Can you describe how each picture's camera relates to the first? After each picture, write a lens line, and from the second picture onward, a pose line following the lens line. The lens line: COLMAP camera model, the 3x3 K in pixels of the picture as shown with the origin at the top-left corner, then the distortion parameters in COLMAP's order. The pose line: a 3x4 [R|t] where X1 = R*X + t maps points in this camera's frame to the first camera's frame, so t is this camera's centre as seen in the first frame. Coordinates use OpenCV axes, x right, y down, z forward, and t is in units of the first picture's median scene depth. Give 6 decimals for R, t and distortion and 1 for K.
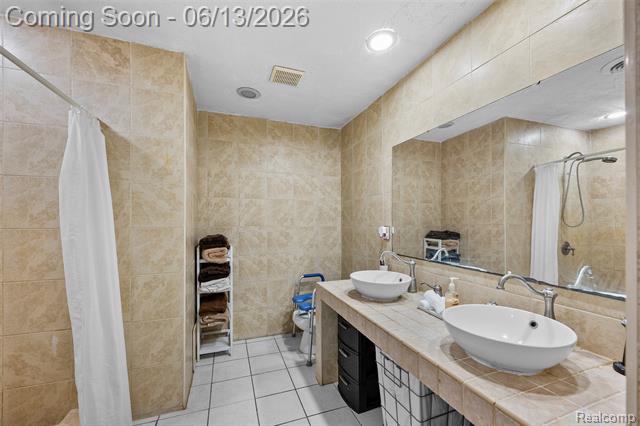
lens RADIAL K [[258.9, 0, 322.9], [0, 258.9, 222.8], [0, 0, 1]] dist [-0.002115, -0.000091]
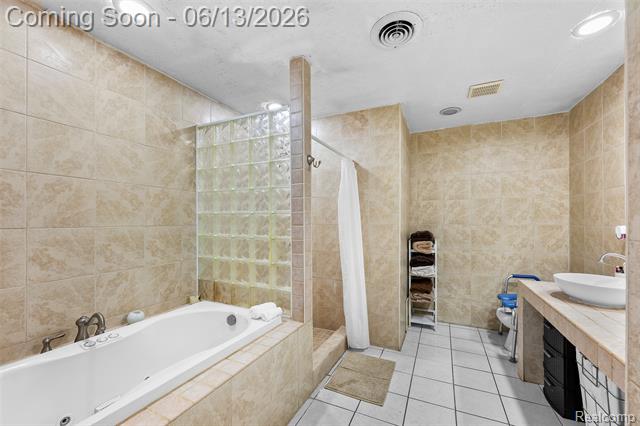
lens RADIAL K [[258.9, 0, 322.9], [0, 258.9, 222.8], [0, 0, 1]] dist [-0.002115, -0.000091]
pose [[0.704789, 0.003768, -0.709407, 0.138037], [0.000654, 0.999982, 0.005962, -0.000588], [0.709417, -0.004666, 0.704774, -0.237513]]
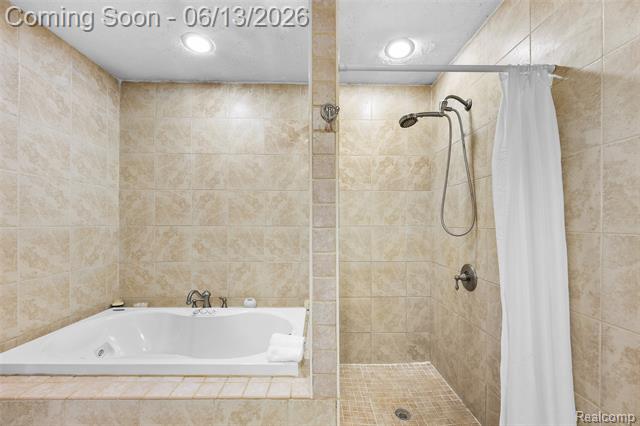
lens RADIAL K [[258.9, 0, 322.9], [0, 258.9, 222.8], [0, 0, 1]] dist [-0.002115, -0.000091]
pose [[-0.331052, 0.000530, -0.943612, -0.032965], [-0.004349, 0.999988, 0.002087, 0.000172], [0.943603, 0.004794, -0.331046, 0.443010]]
